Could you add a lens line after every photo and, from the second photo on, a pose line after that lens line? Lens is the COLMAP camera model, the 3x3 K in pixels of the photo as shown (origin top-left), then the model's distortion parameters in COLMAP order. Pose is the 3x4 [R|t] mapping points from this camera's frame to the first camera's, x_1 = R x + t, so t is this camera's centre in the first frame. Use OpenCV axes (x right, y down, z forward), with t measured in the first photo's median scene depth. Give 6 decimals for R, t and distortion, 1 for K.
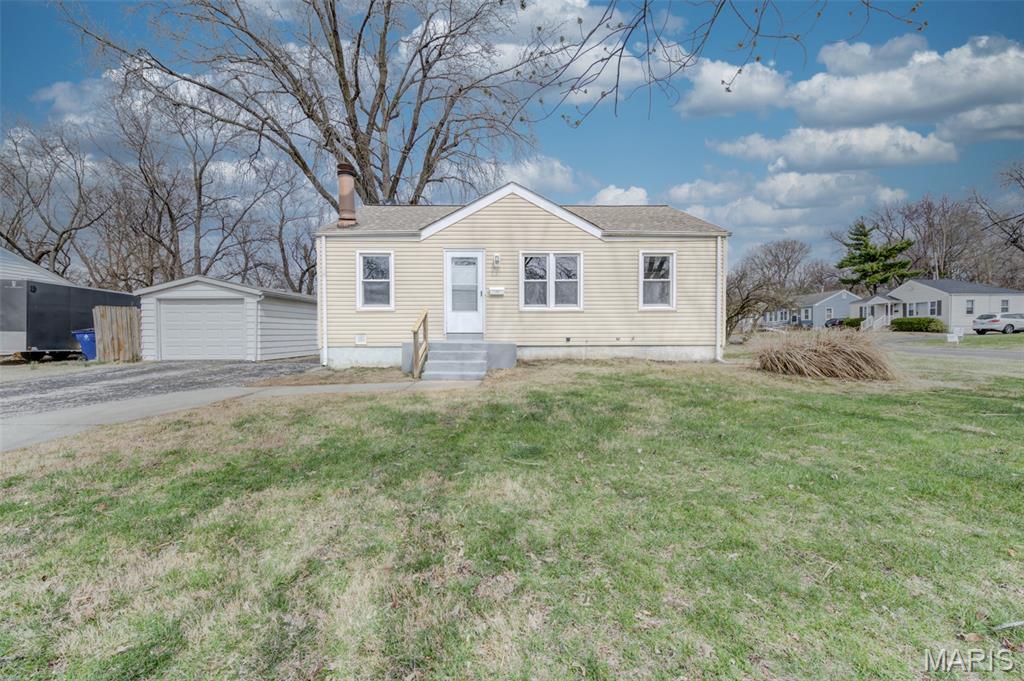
lens RADIAL K [[398.9, 0, 513.8], [0, 398.9, 343.3], [0, 0, 1]] dist [0.009842, -0.000500]
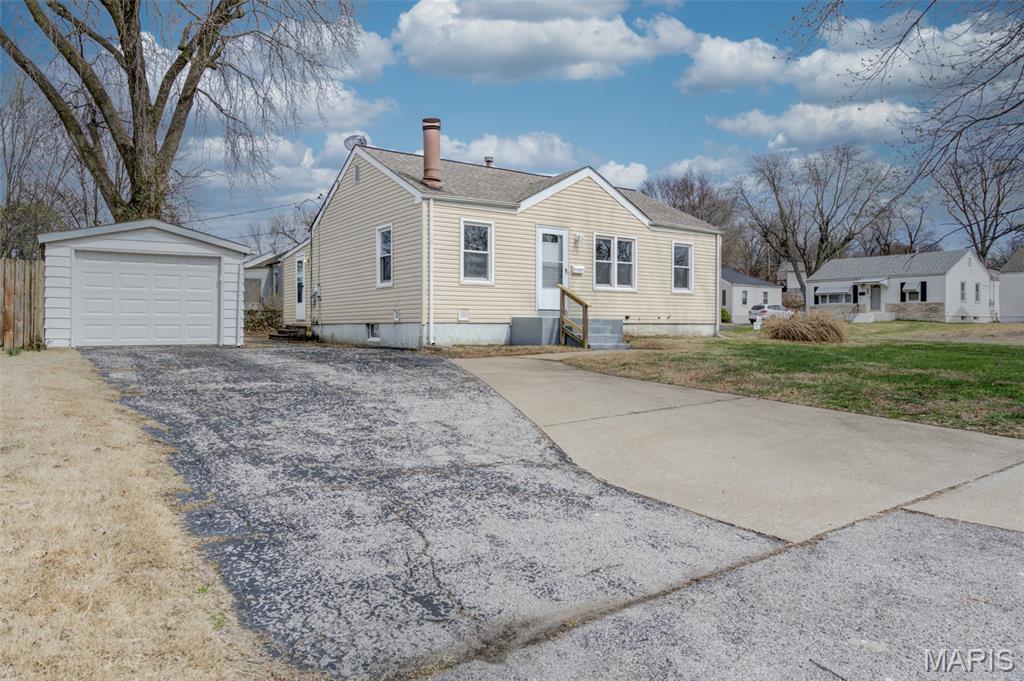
lens RADIAL K [[695.2, 0, 508.5], [0, 695.2, 332.6], [0, 0, 1]] dist [0.000995, -0.000531]
pose [[0.824754, -0.000667, 0.565492, -0.947729], [0.009821, 0.999865, -0.013144, 0.041496], [-0.565407, 0.016395, 0.824649, -0.292834]]
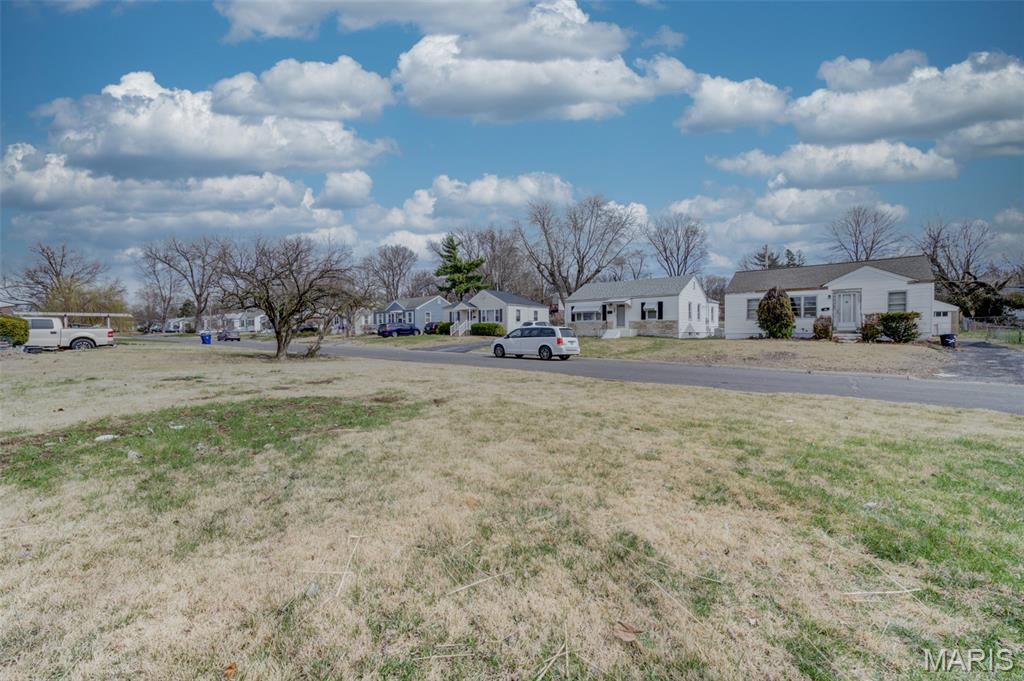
lens RADIAL K [[398.9, 0, 518.5], [0, 398.9, 338.8], [0, 0, 1]] dist [0.009842, -0.000500]
pose [[0.650798, -0.008410, 0.759205, 0.601112], [0.018634, 0.999814, -0.004898, -0.038772], [-0.759023, 0.017335, 0.650834, 0.598636]]
